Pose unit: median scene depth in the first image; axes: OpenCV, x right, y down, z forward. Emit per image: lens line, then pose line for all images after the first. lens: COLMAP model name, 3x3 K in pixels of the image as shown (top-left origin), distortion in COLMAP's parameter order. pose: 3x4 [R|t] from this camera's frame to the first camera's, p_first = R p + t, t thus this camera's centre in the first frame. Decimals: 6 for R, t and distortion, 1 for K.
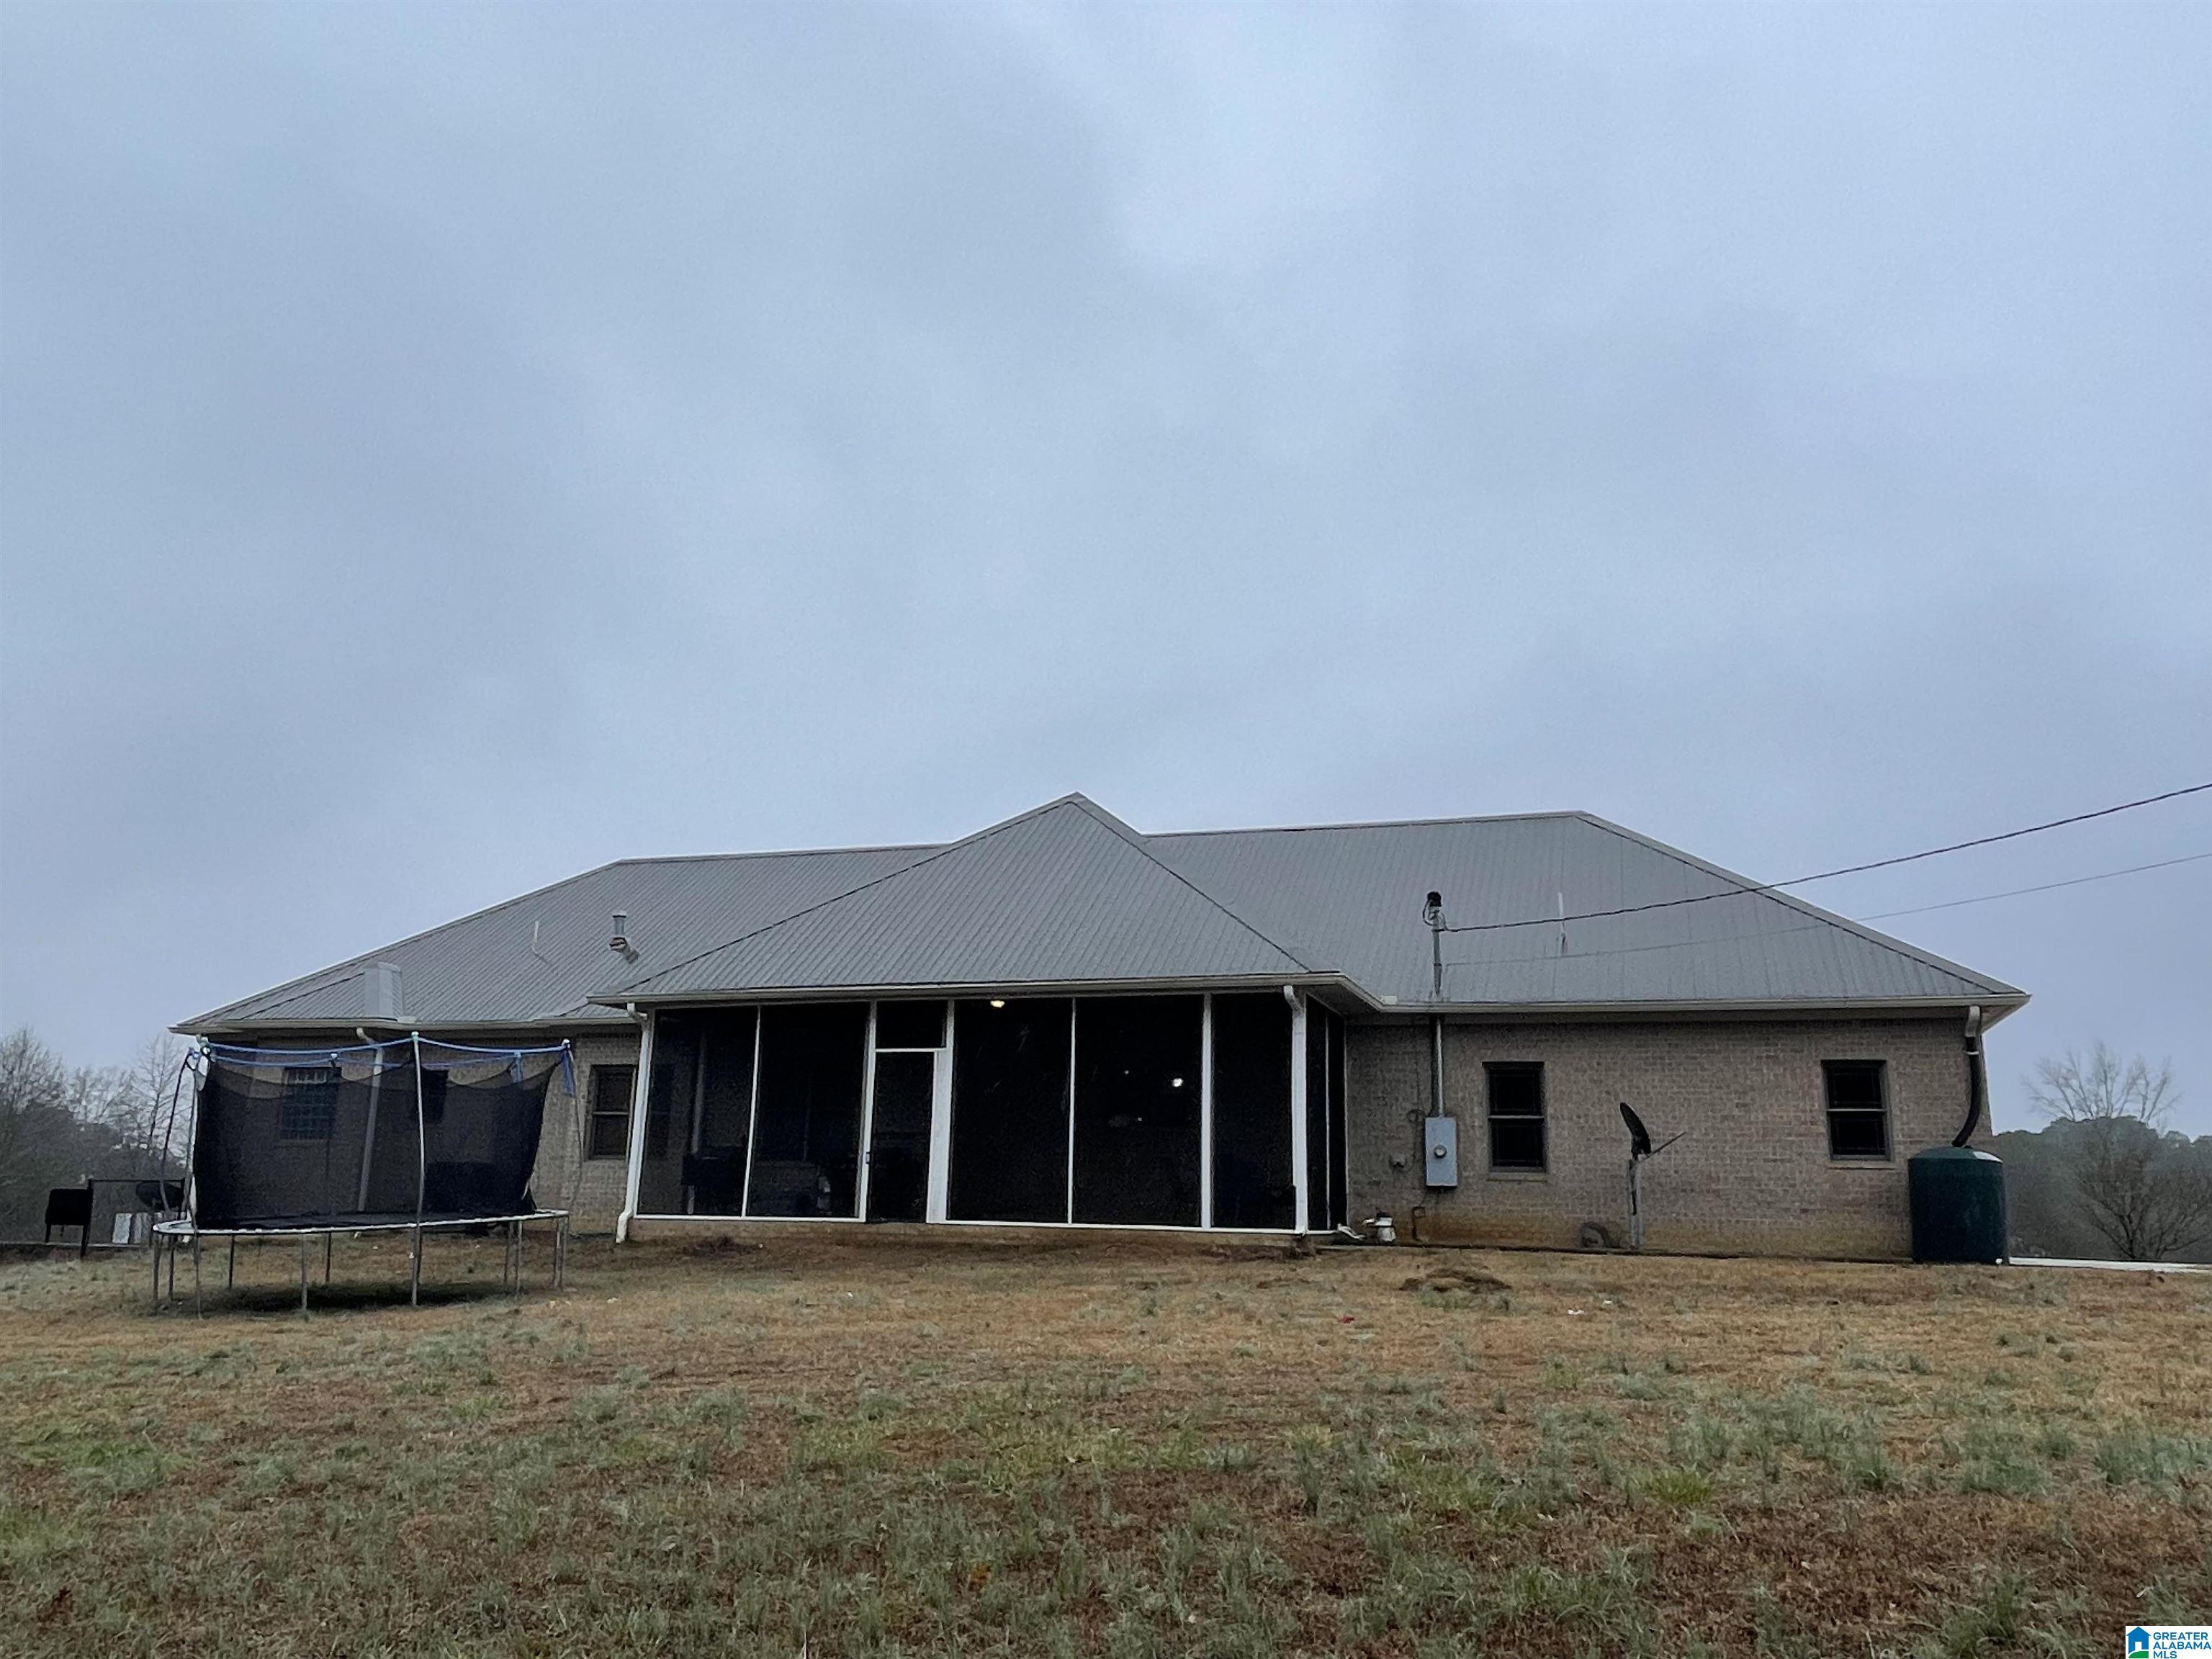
lens RADIAL K [[1620.9, 0, 1106.0], [0, 1620.9, 829.5], [0, 0, 1]] dist [0.007445, 0.001038]
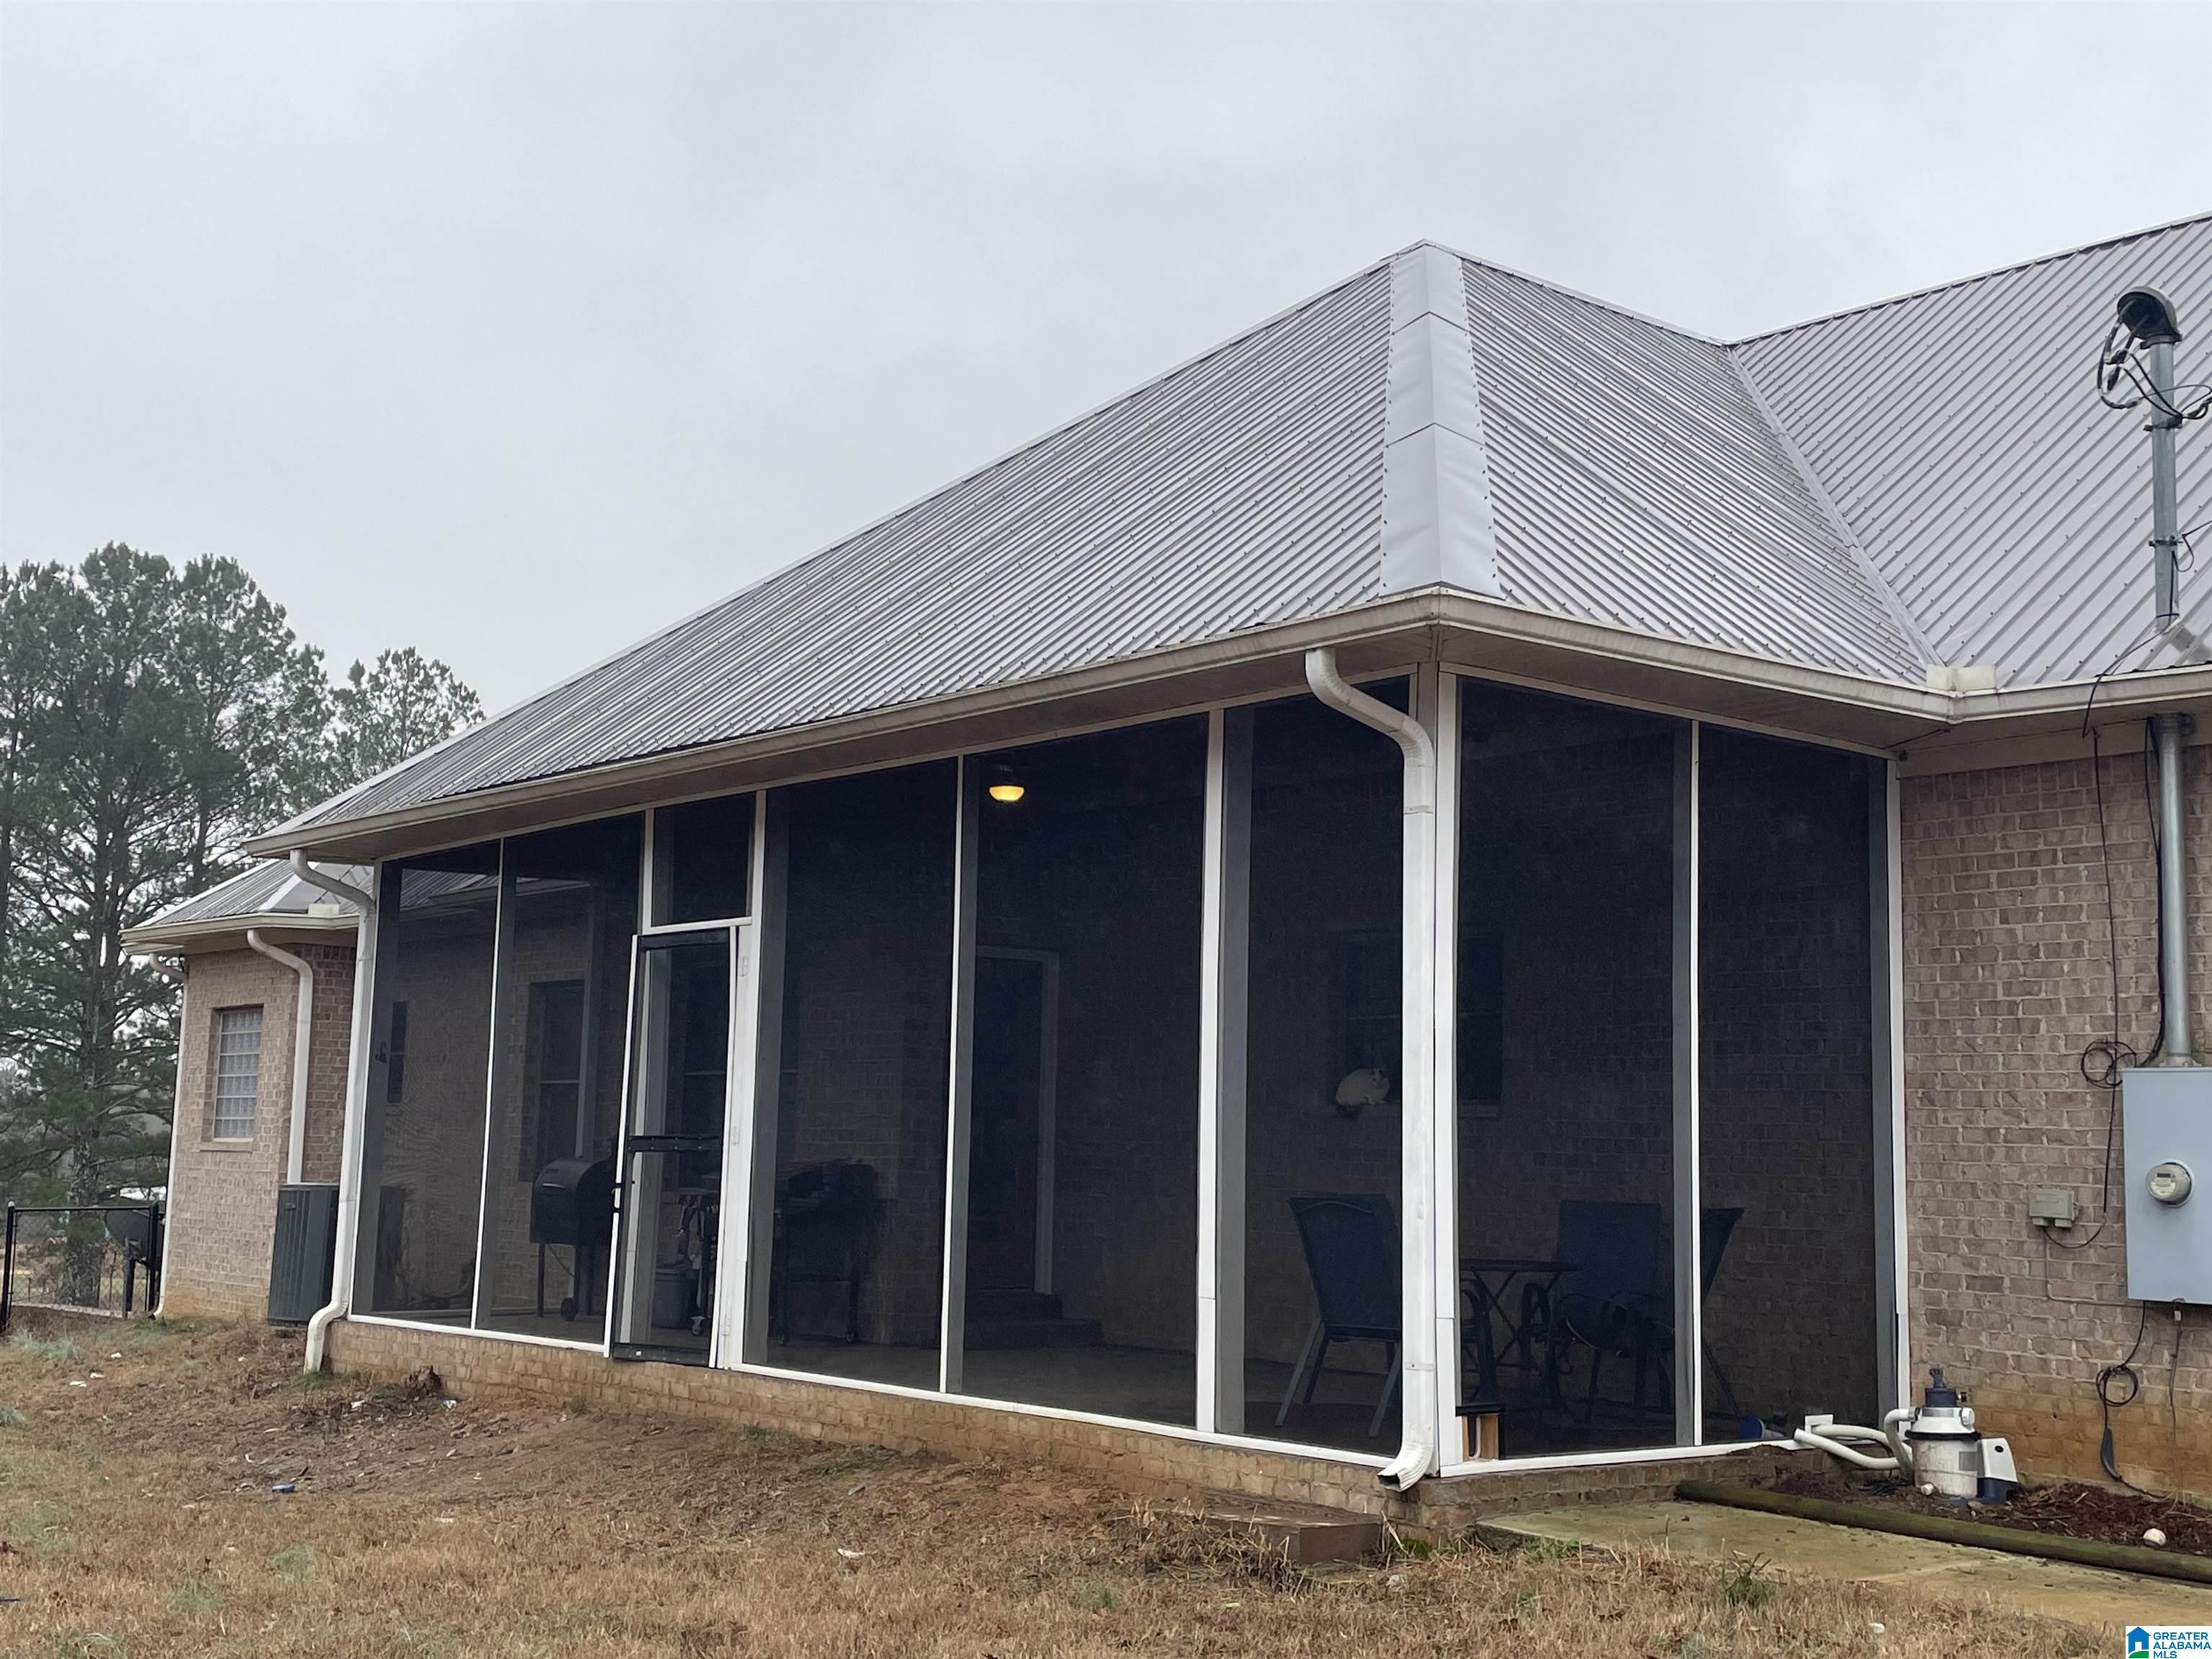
lens RADIAL K [[2660.6, 0, 1106.0], [0, 2660.6, 829.5], [0, 0, 1]] dist [0.071199, 0.002440]
pose [[0.846515, -0.068591, -0.527927, 0.299596], [0.120182, 0.990687, 0.063992, 0.082208], [0.518622, -0.117617, 0.846875, 0.500975]]
